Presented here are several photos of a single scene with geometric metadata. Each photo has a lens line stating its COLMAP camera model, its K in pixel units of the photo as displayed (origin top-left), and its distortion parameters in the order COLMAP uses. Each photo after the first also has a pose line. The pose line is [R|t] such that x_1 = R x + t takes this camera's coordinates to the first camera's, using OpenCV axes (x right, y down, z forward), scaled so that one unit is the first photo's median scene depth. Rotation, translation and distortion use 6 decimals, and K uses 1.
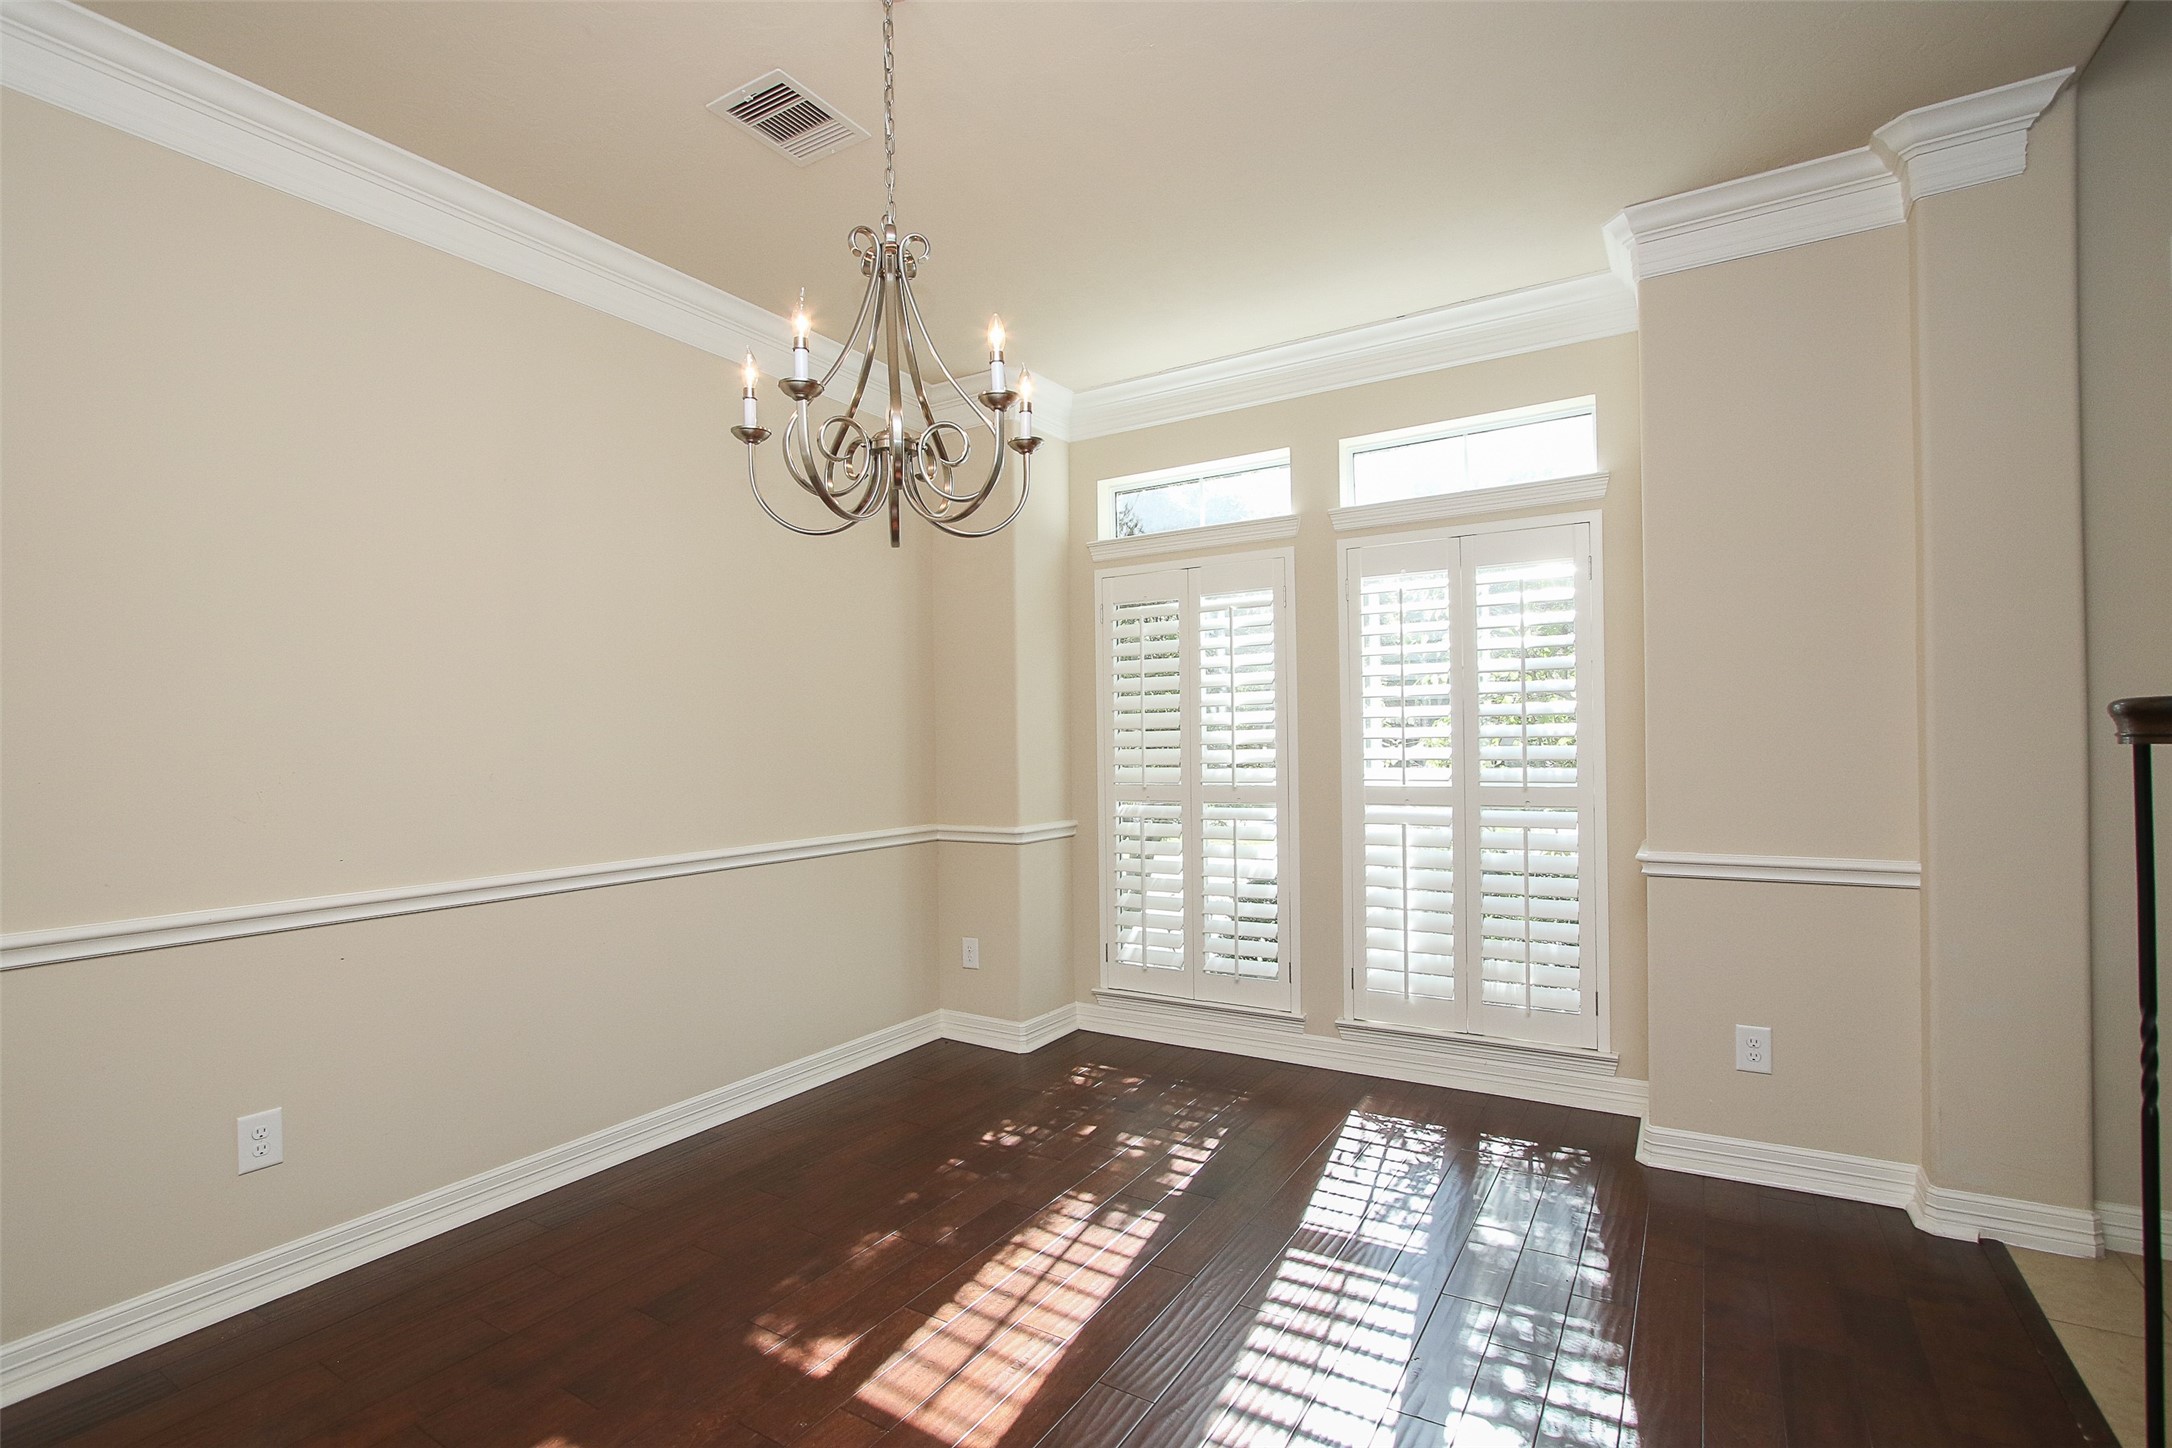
lens RADIAL K [[1003.9, 0, 1098.2], [0, 1003.9, 745.9], [0, 0, 1]] dist [-0.019867, 0.005304]
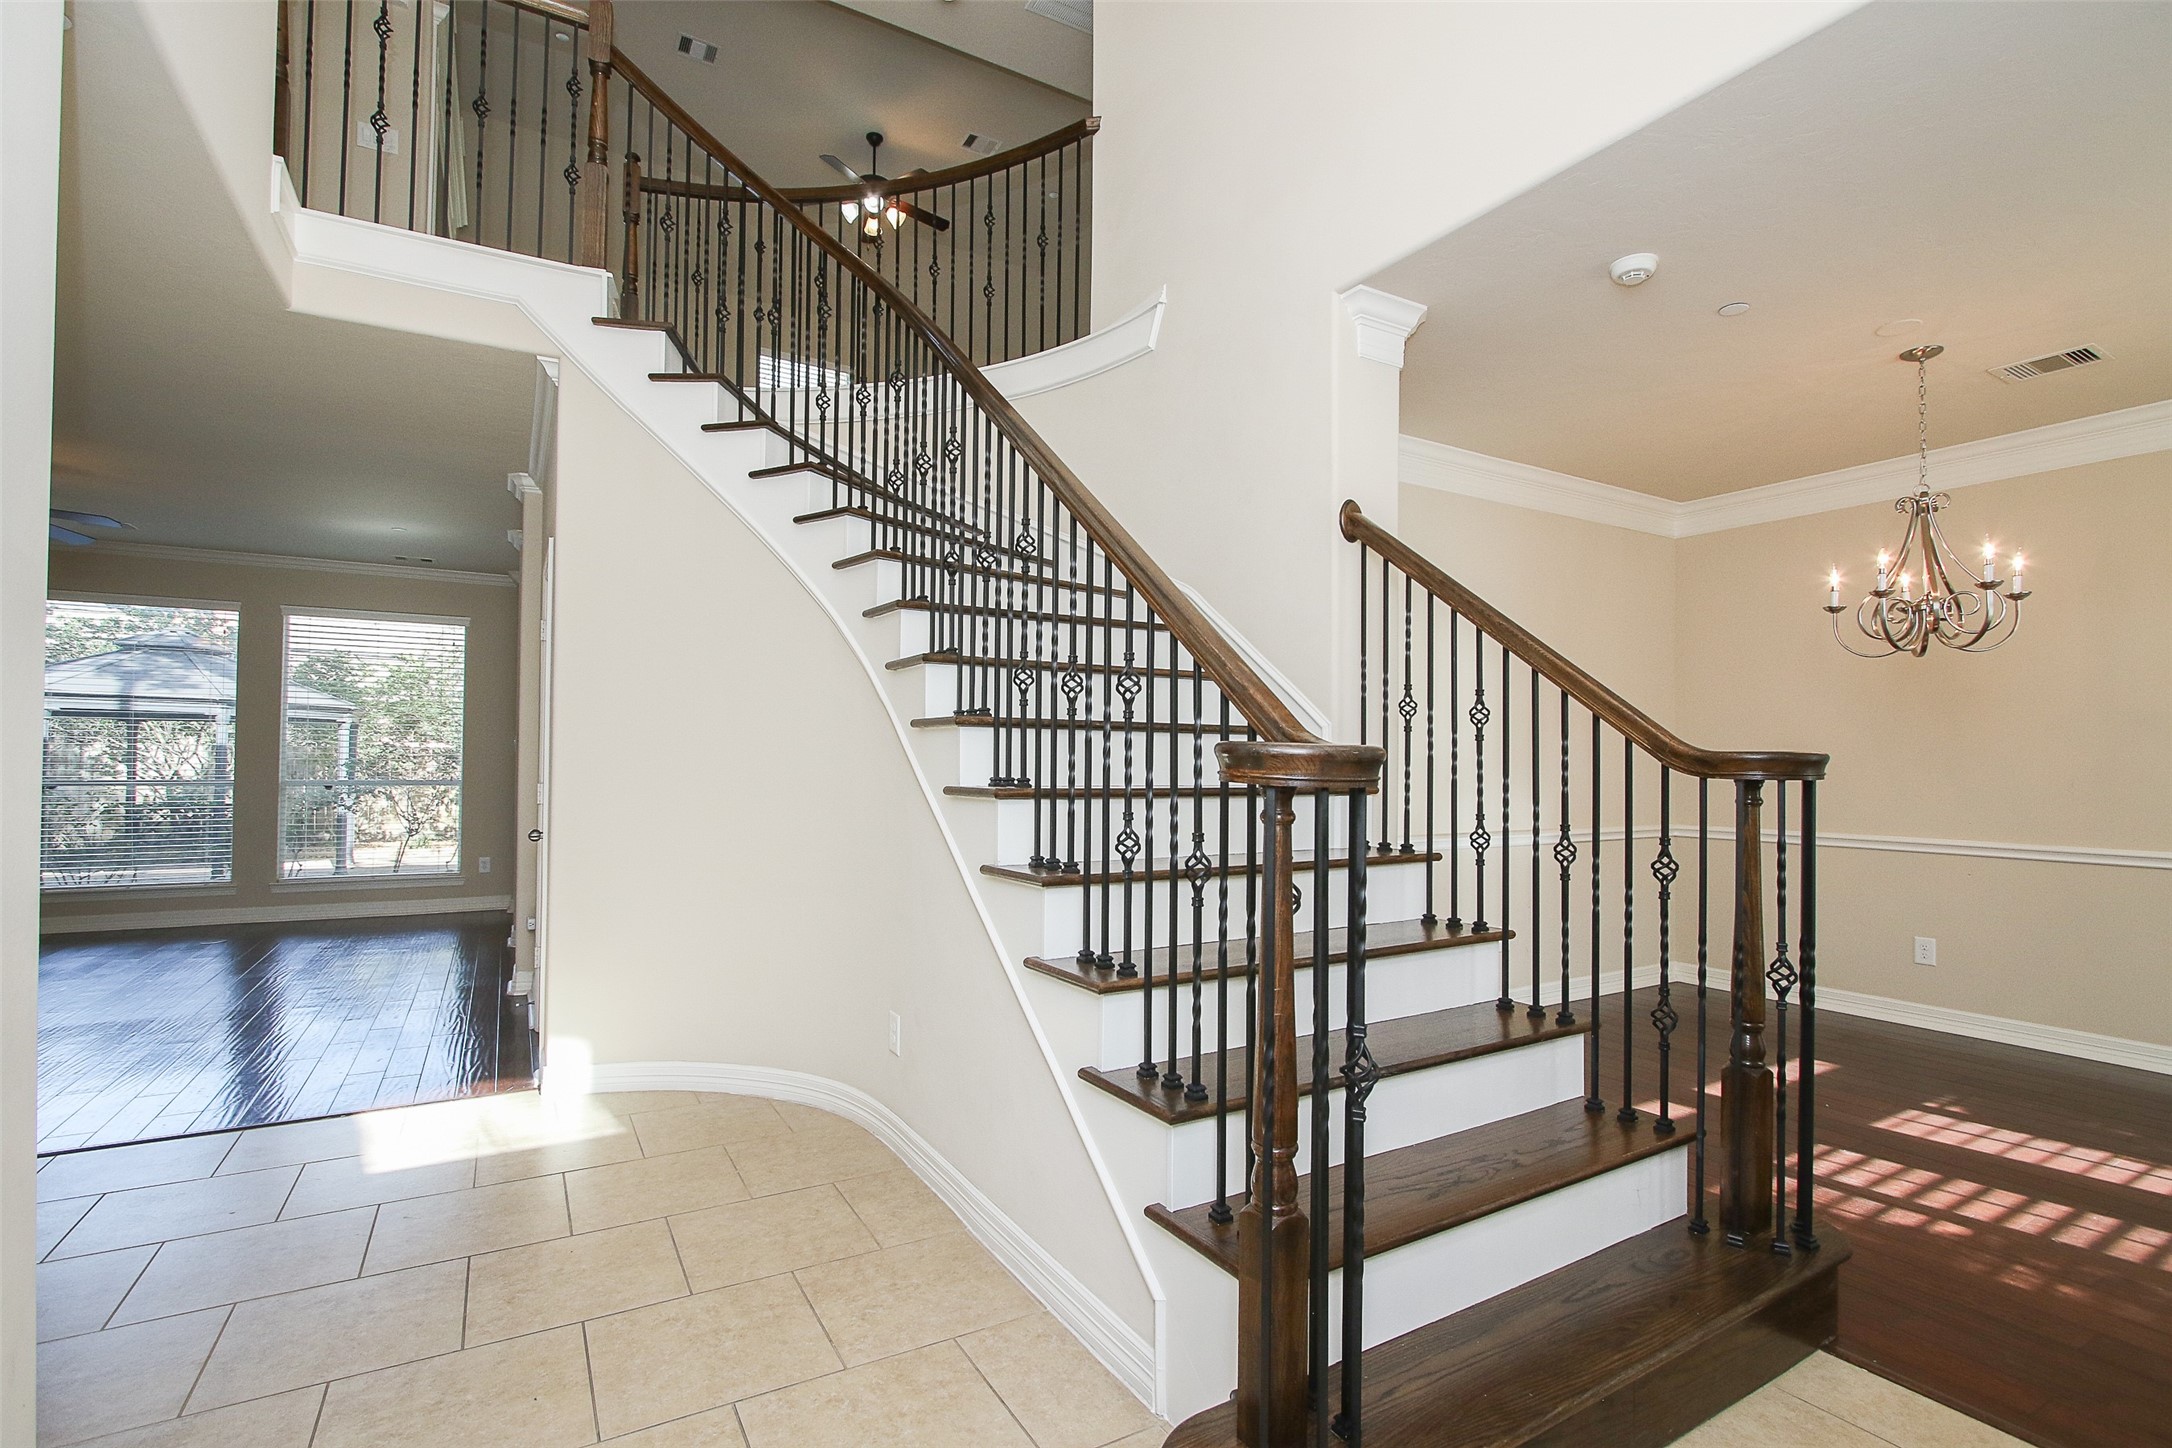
lens RADIAL K [[1003.9, 0, 1098.5], [0, 1003.9, 736.3], [0, 0, 1]] dist [-0.019867, 0.005304]
pose [[-0.471399, -0.009715, -0.881866, 1.384024], [-0.005620, 0.999952, -0.008012, -0.028382], [0.881902, 0.001180, -0.471431, 0.328037]]
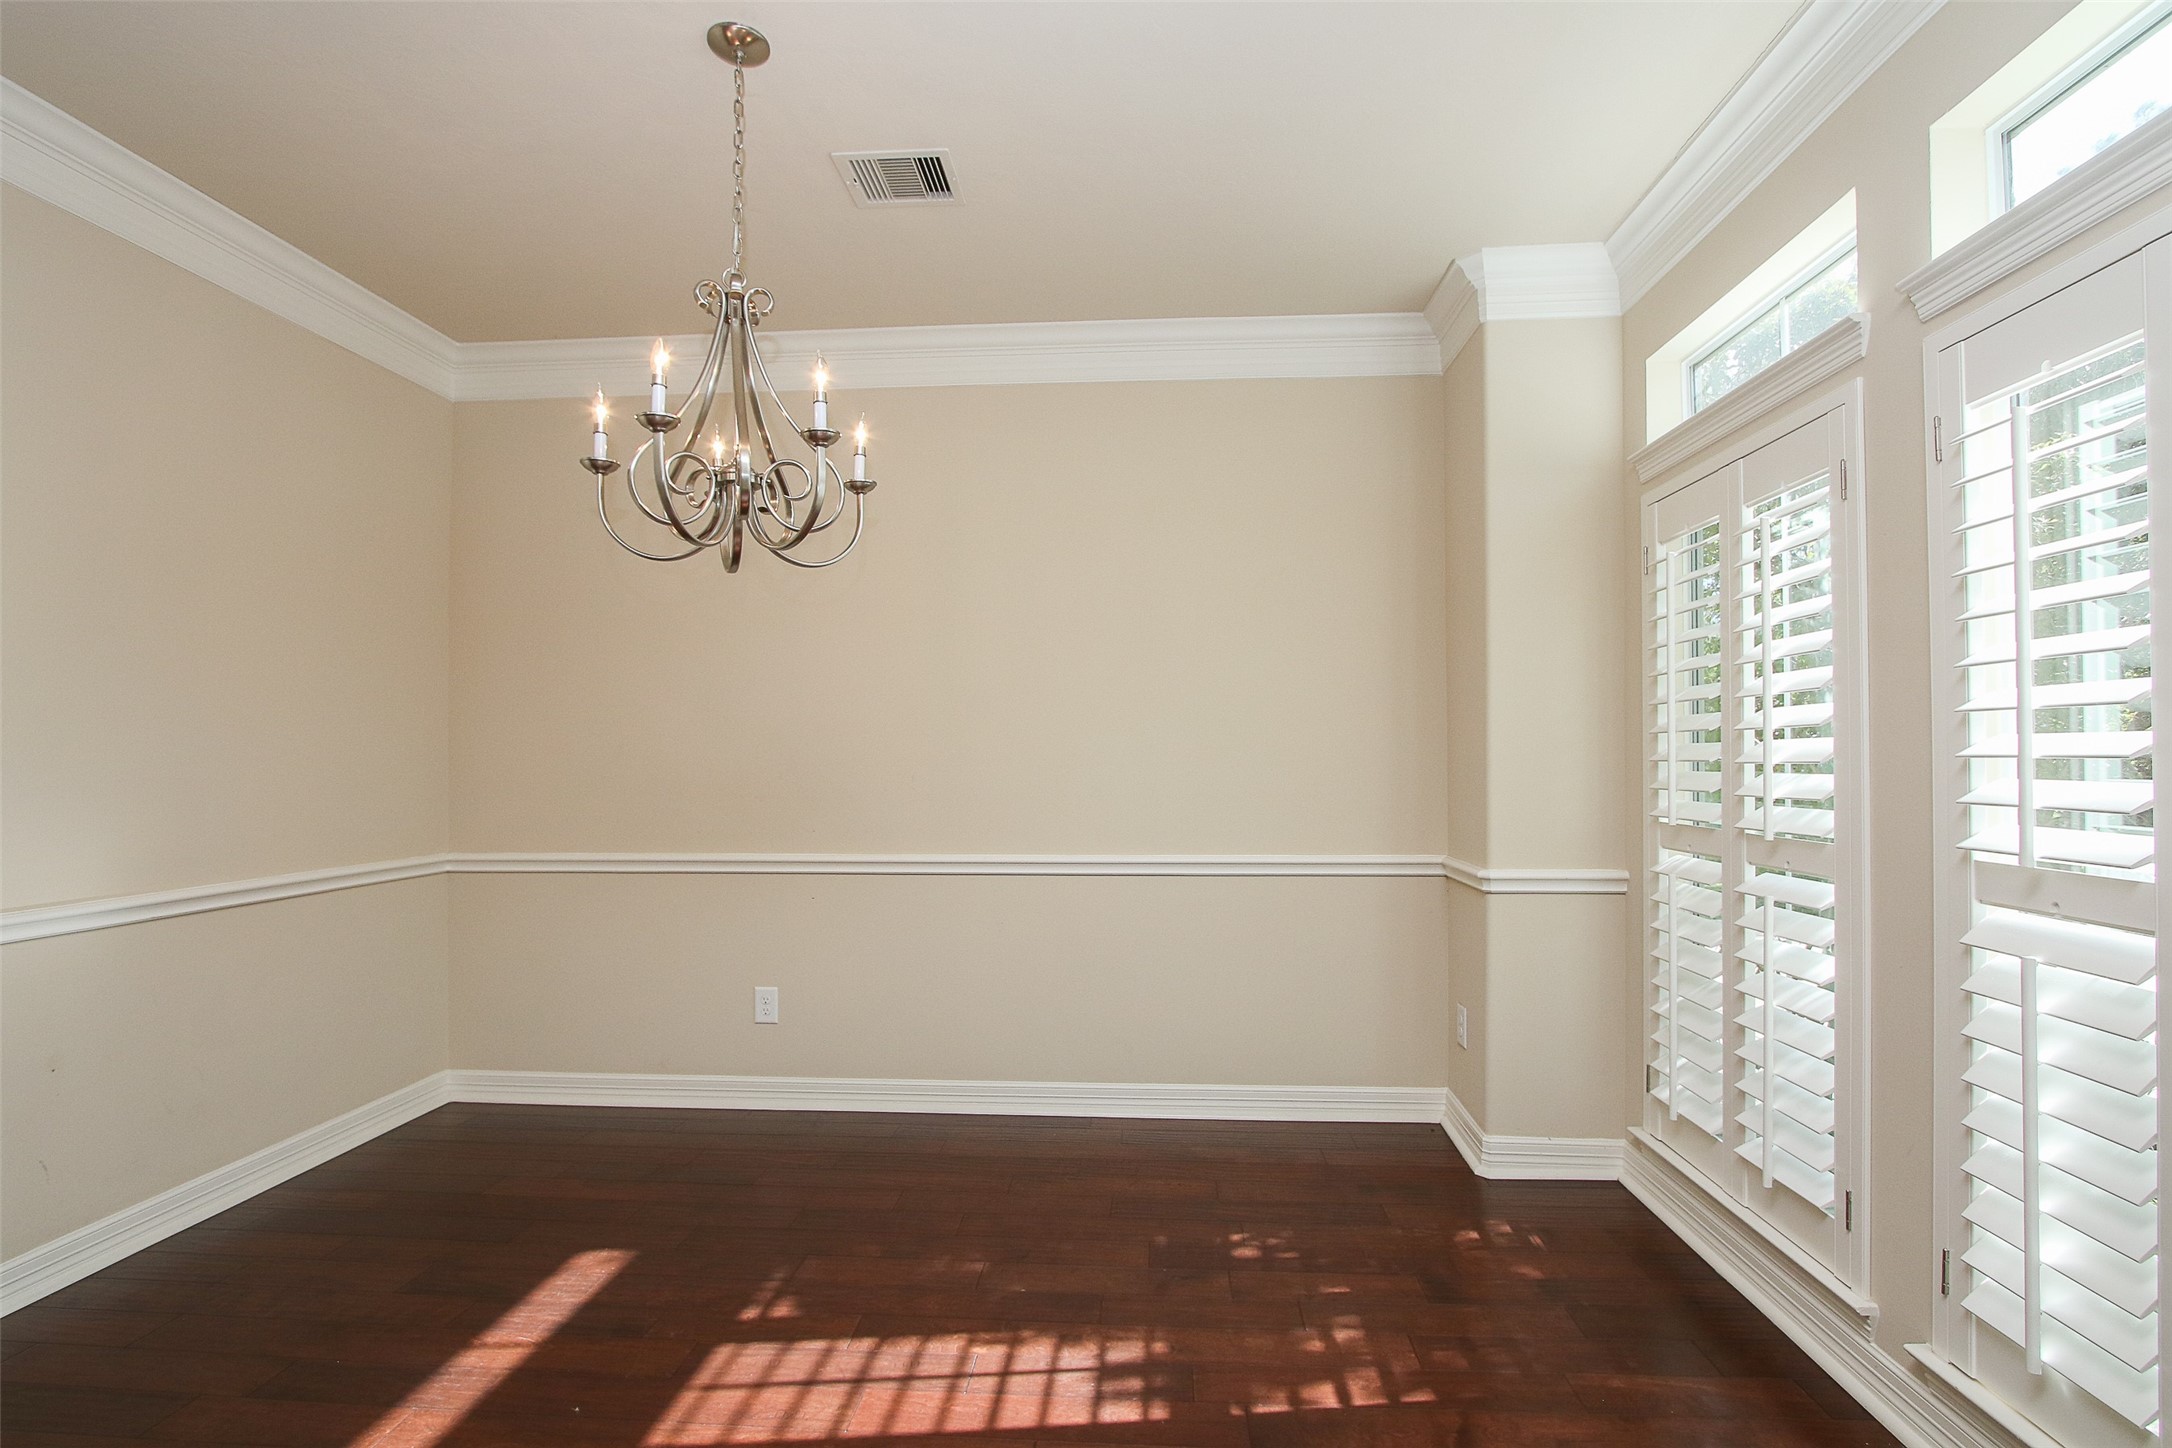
lens RADIAL K [[1003.9, 0, 1085.7], [0, 1003.9, 732.0], [0, 0, 1]] dist [-0.019867, 0.005304]
pose [[0.451731, -0.010447, -0.892093, 0.598760], [0.000115, 0.999932, -0.011652, -0.015903], [0.892154, 0.005161, 0.451702, 0.543219]]
